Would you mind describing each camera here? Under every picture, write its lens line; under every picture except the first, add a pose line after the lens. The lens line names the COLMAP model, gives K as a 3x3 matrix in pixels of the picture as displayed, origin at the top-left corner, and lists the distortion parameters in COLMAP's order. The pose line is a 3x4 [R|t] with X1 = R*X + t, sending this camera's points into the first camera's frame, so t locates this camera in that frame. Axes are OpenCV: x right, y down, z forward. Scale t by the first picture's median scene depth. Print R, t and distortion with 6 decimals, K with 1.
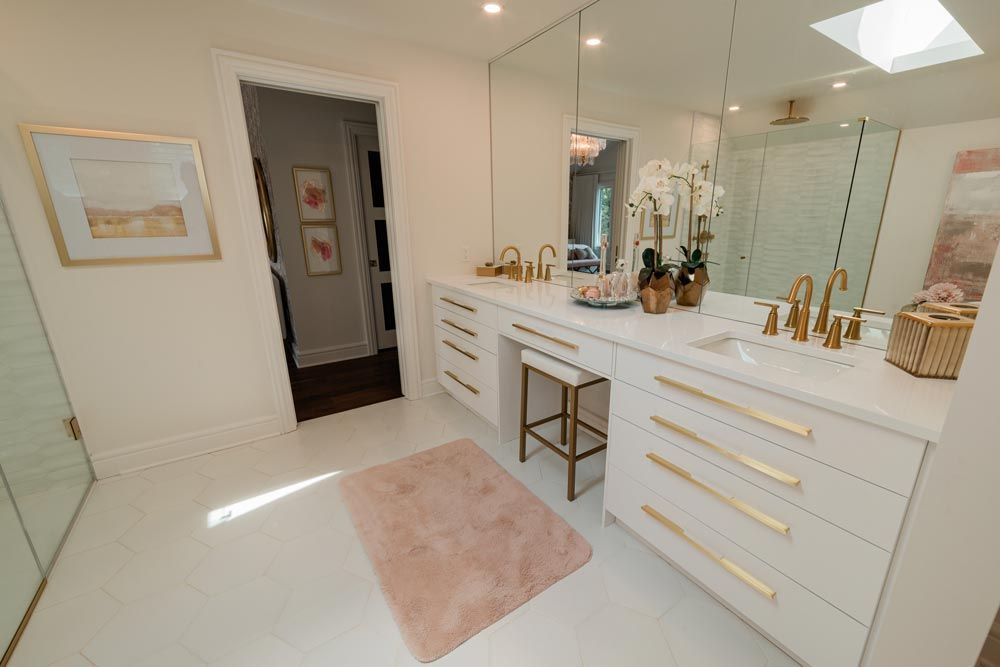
lens RADIAL K [[411.1, 0, 505.6], [0, 411.1, 337.7], [0, 0, 1]] dist [0.001071, 0.000168]
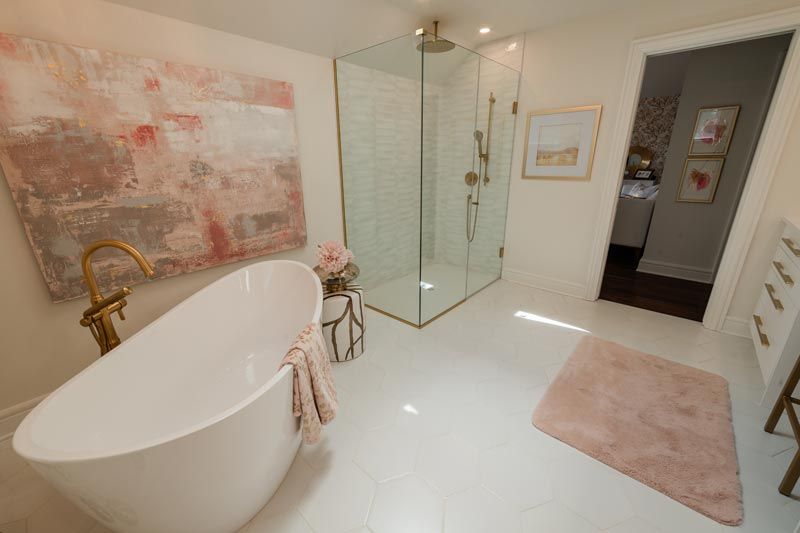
lens RADIAL K [[328.9, 0, 402.5], [0, 328.9, 266.3], [0, 0, 1]] dist [0.001071, 0.000168]
pose [[0.238267, 0.304226, -0.922321, 0.456657], [-0.254189, 0.936102, 0.243106, -0.004007], [0.937346, 0.176520, 0.300373, -0.011658]]
